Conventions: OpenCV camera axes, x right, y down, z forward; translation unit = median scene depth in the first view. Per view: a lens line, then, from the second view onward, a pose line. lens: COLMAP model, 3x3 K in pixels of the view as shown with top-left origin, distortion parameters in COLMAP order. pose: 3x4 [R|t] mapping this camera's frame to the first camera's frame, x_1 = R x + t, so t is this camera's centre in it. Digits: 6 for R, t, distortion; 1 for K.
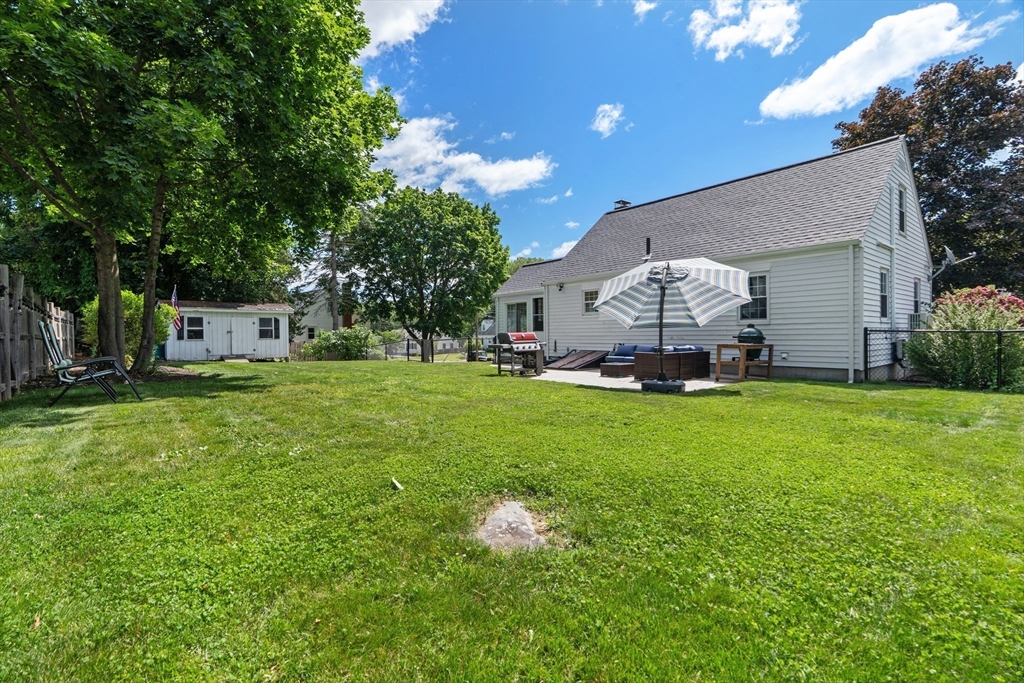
lens RADIAL K [[463.8, 0, 511.4], [0, 463.8, 341.6], [0, 0, 1]] dist [-0.007659, 0.003416]
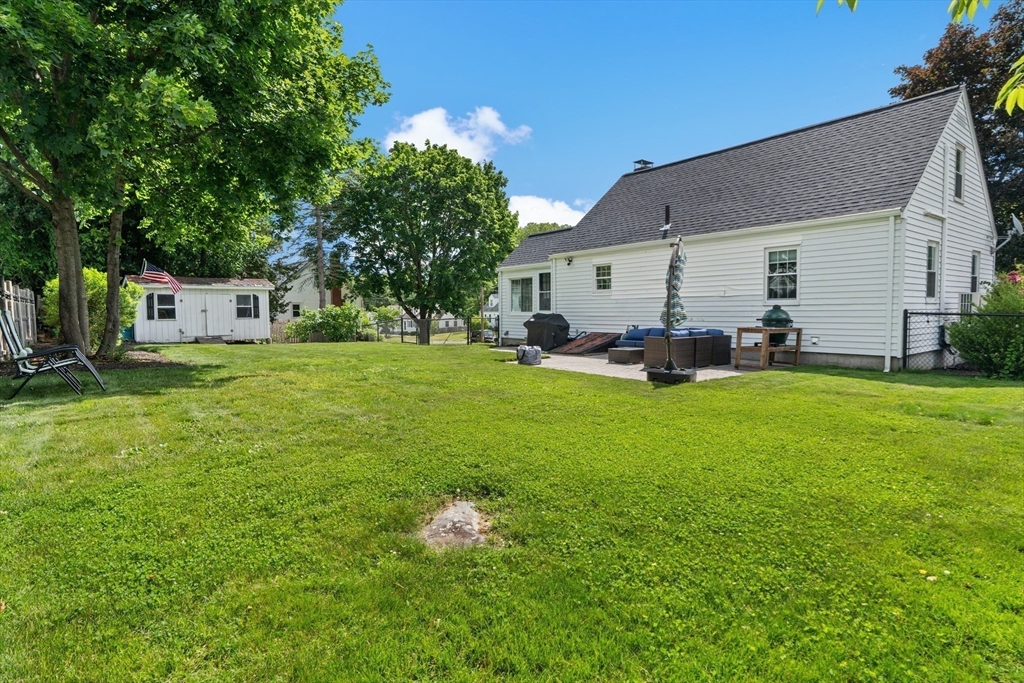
lens RADIAL K [[528.4, 0, 512.0], [0, 528.4, 338.7], [0, 0, 1]] dist [-0.006949, 0.004088]
pose [[0.999710, 0.001241, -0.024070, 0.026382], [-0.000306, 0.999247, 0.038801, -0.010211], [0.024100, -0.038782, 0.998957, -0.024654]]
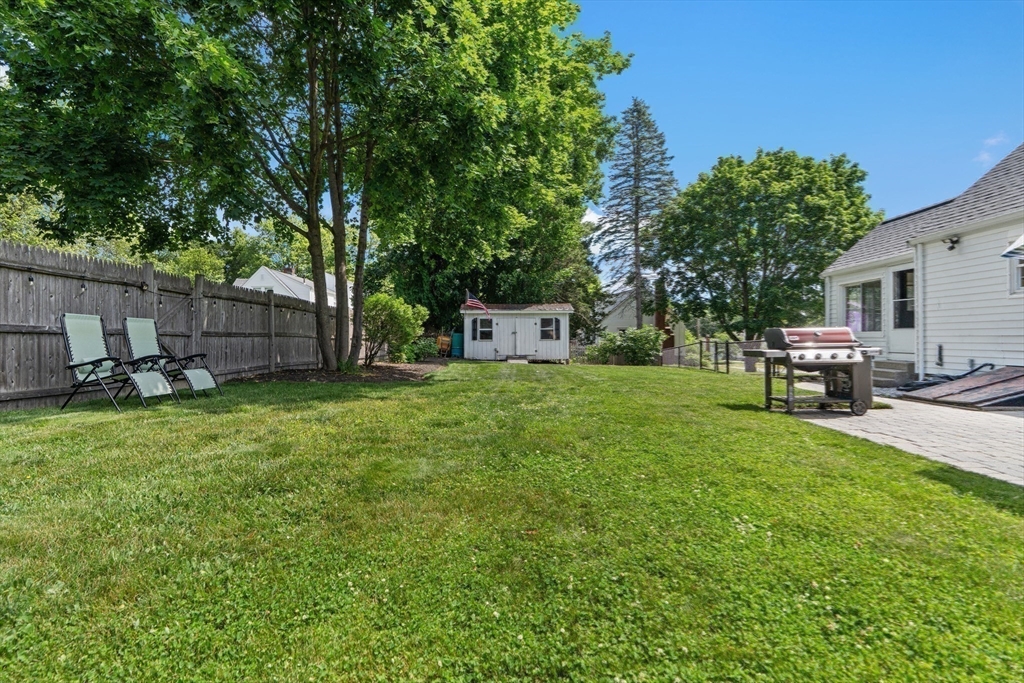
lens RADIAL K [[463.8, 0, 512.4], [0, 463.8, 341.7], [0, 0, 1]] dist [-0.007659, 0.003416]
pose [[0.755330, 0.007801, -0.655298, 0.093700], [-0.011613, 0.999931, -0.001481, 0.000565], [0.655241, 0.008729, 0.755369, 0.365342]]
